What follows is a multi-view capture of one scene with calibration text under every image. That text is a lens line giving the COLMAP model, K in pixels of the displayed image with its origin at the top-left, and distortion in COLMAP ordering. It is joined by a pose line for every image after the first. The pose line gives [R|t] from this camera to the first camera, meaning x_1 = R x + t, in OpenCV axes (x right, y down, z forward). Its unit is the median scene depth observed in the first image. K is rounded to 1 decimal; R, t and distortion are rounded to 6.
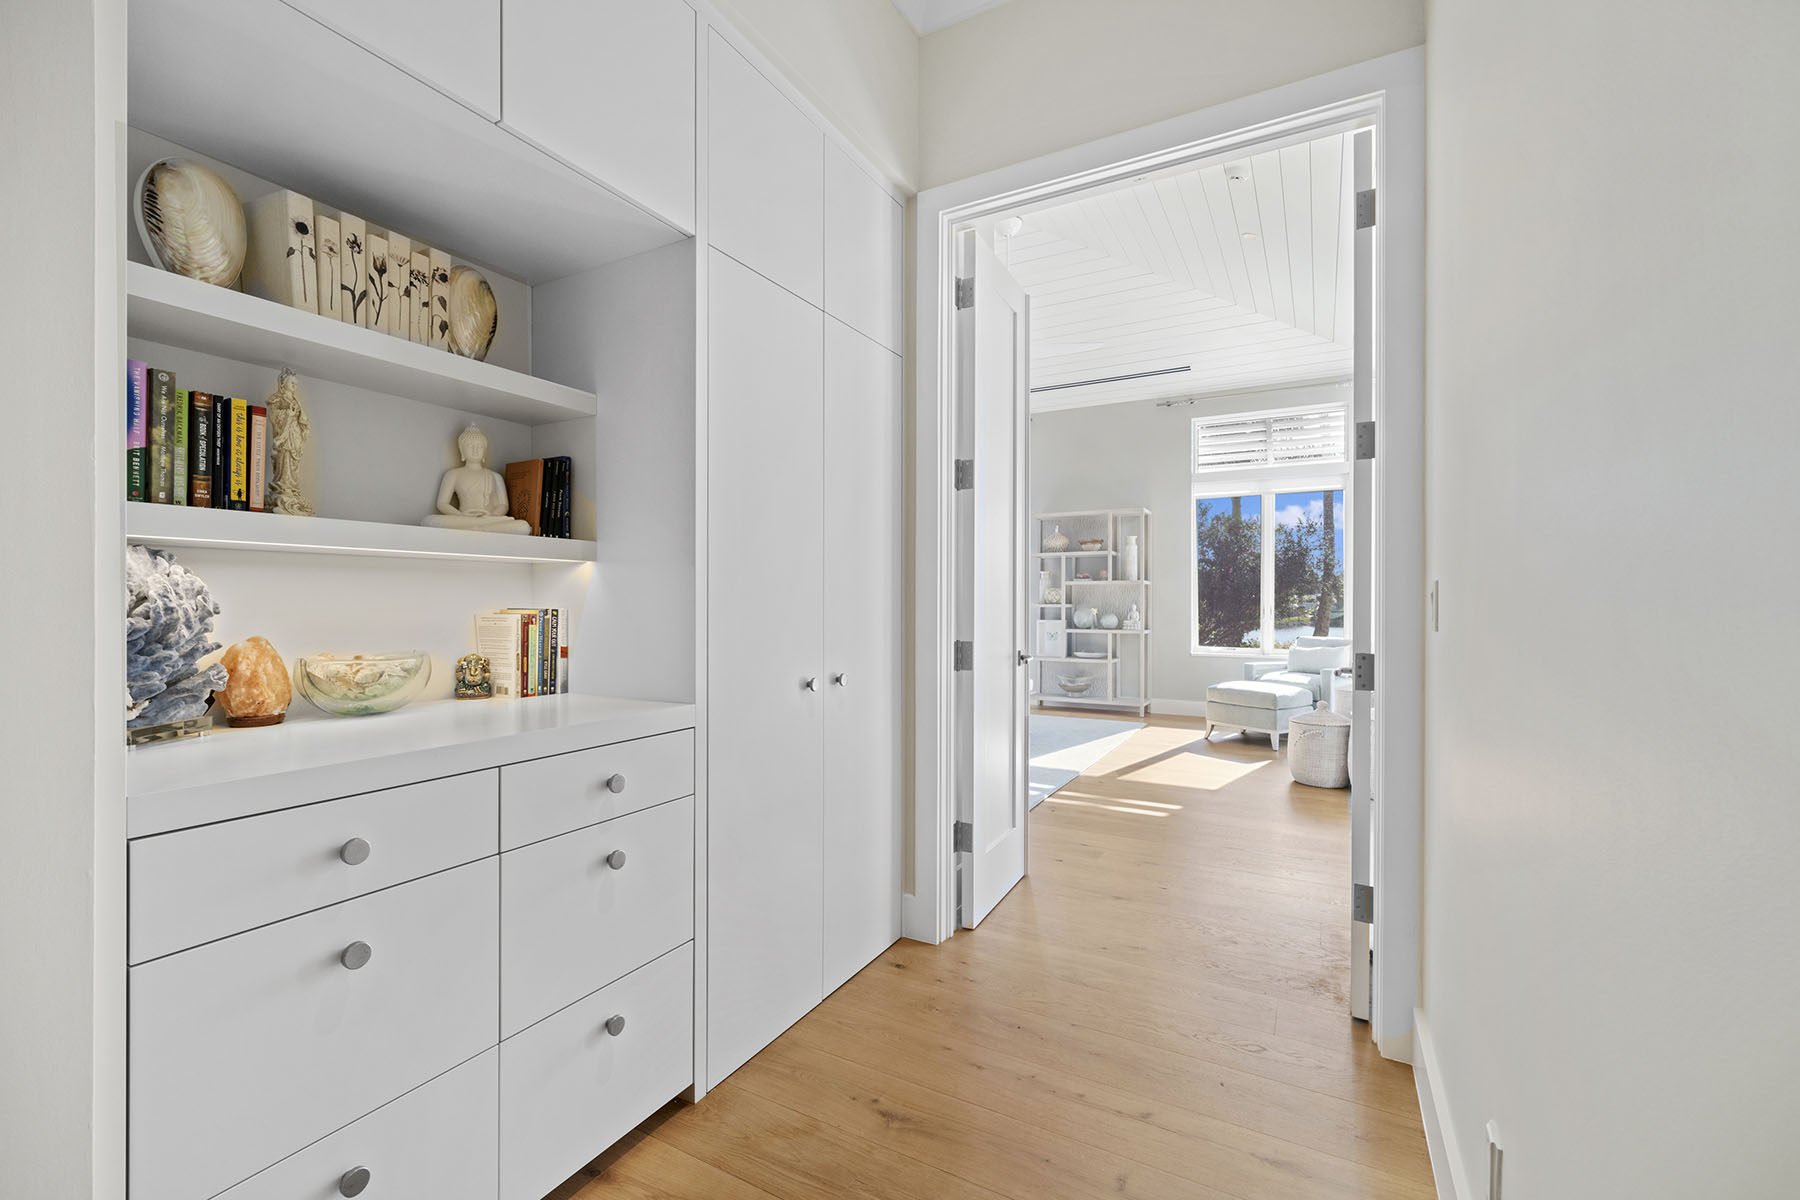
lens RADIAL K [[778.3, 0, 896.3], [0, 778.3, 603.7], [0, 0, 1]] dist [0.005771, -0.000304]
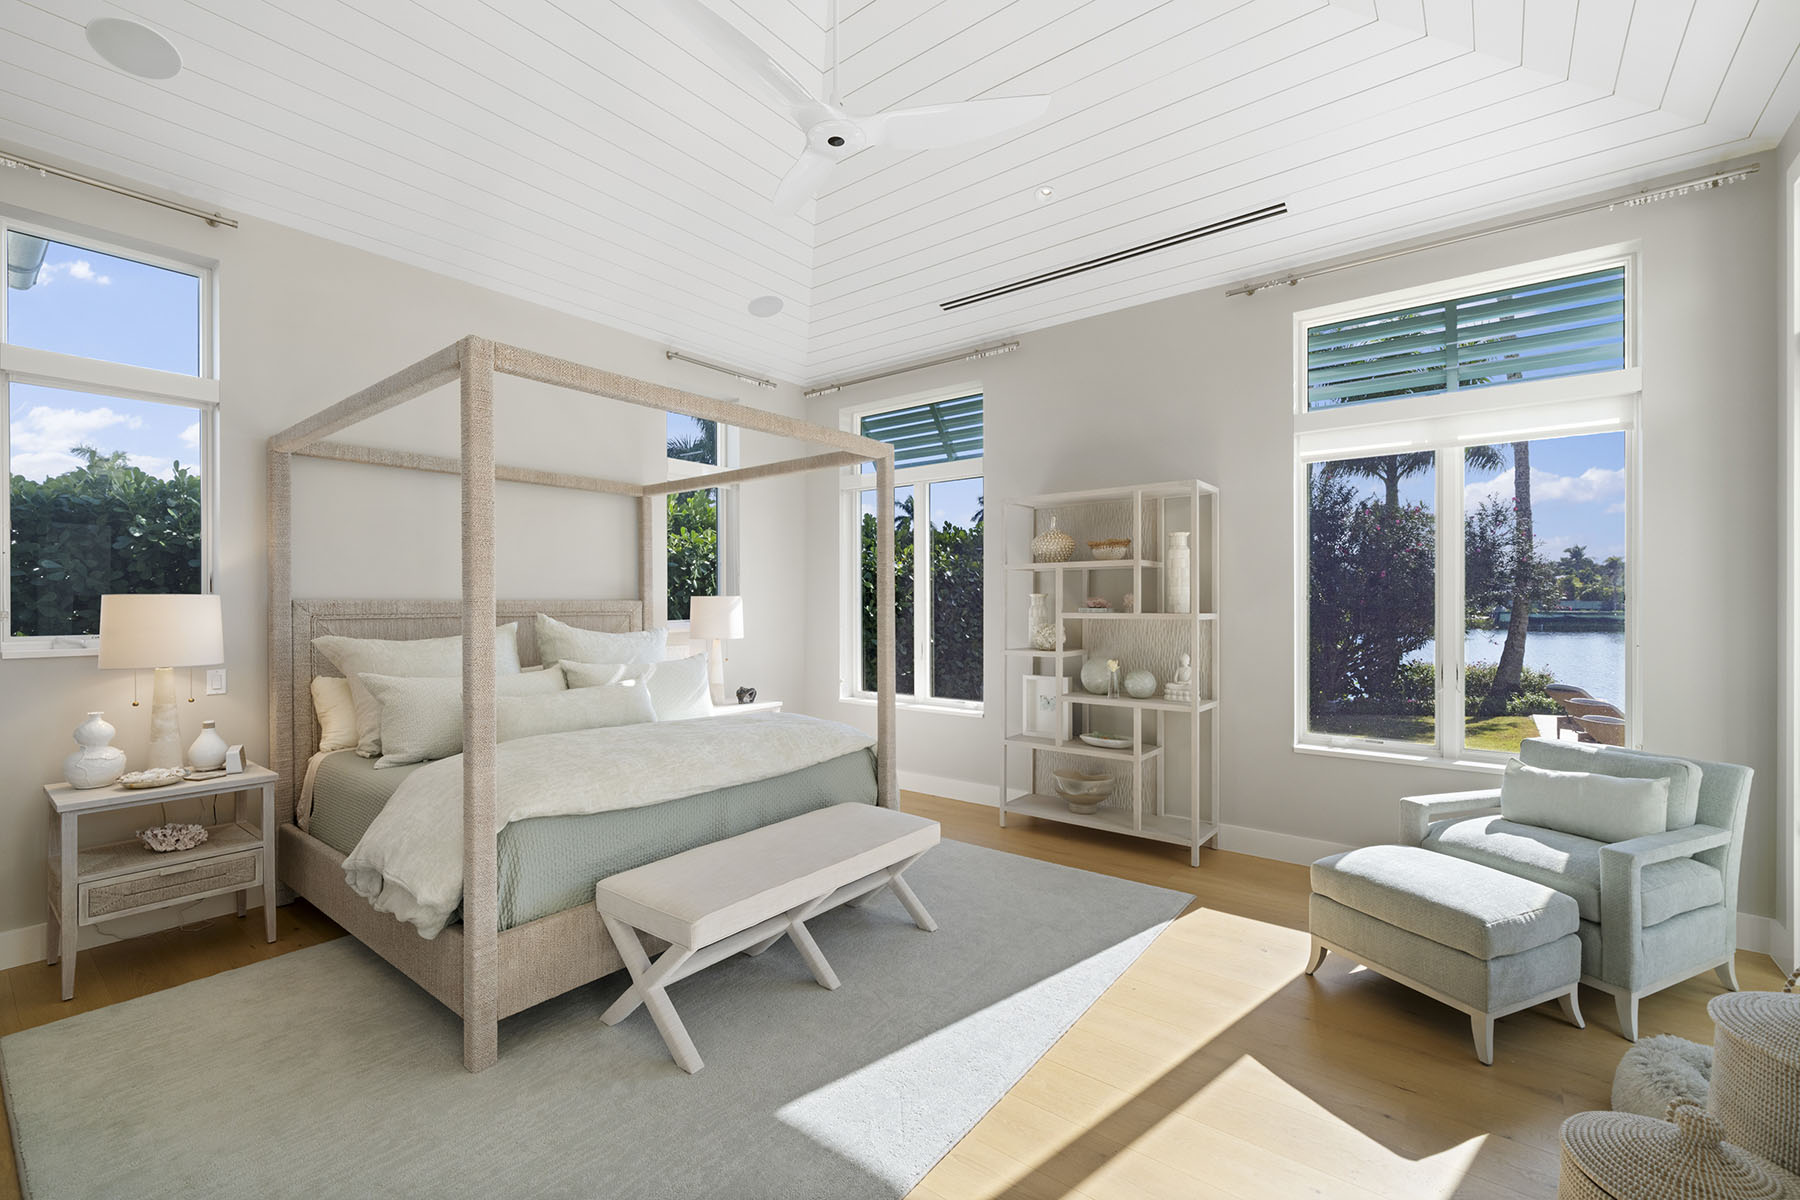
lens RADIAL K [[778.3, 0, 897.9], [0, 778.3, 599.9], [0, 0, 1]] dist [0.005771, -0.000304]
pose [[0.987974, -0.004687, -0.154549, 0.186076], [0.004065, 0.999982, -0.004340, -0.036306], [0.154567, 0.003660, 0.987976, 0.411982]]
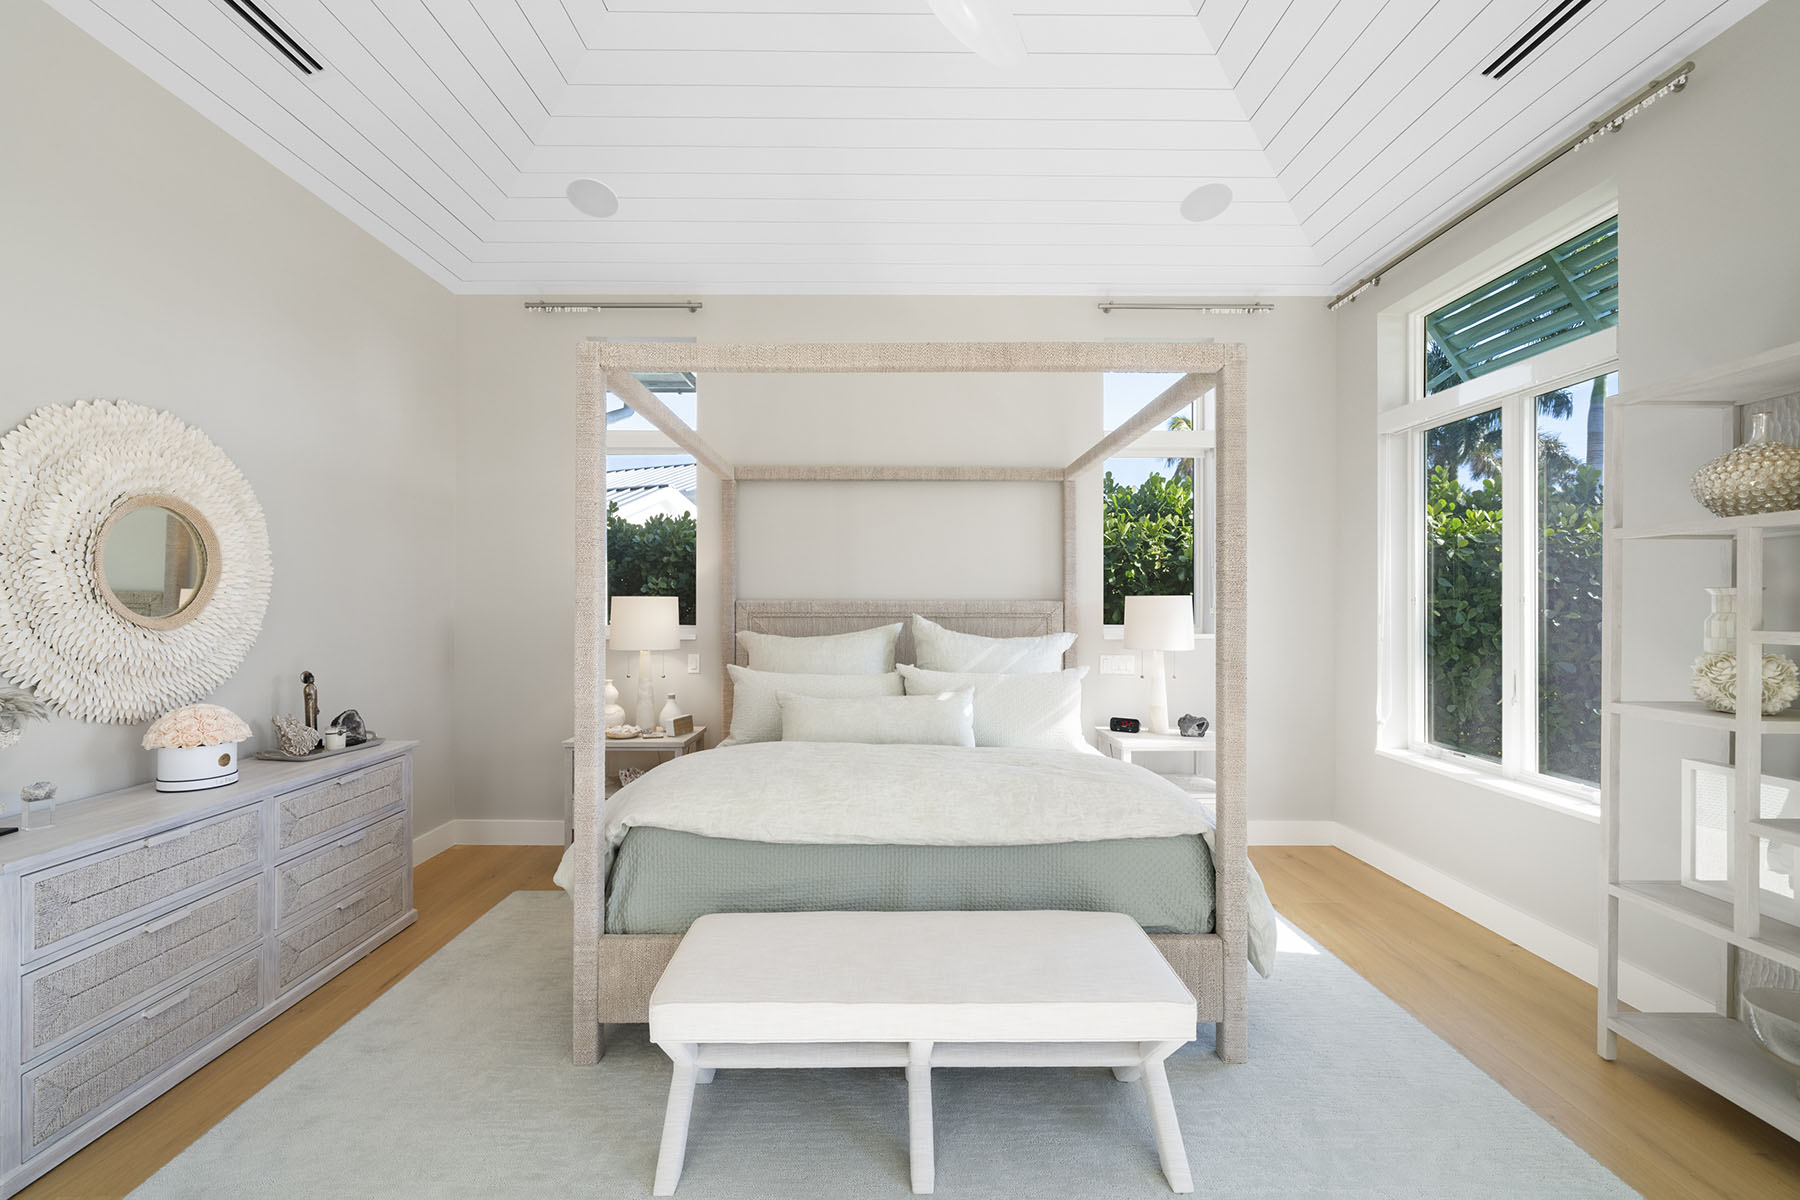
lens RADIAL K [[778.3, 0, 896.8], [0, 778.3, 598.3], [0, 0, 1]] dist [0.005771, -0.000304]
pose [[0.484586, -0.006875, -0.874717, 0.301776], [-0.000916, 0.999965, -0.008368, -0.036666], [0.874743, 0.004856, 0.484562, 0.633948]]
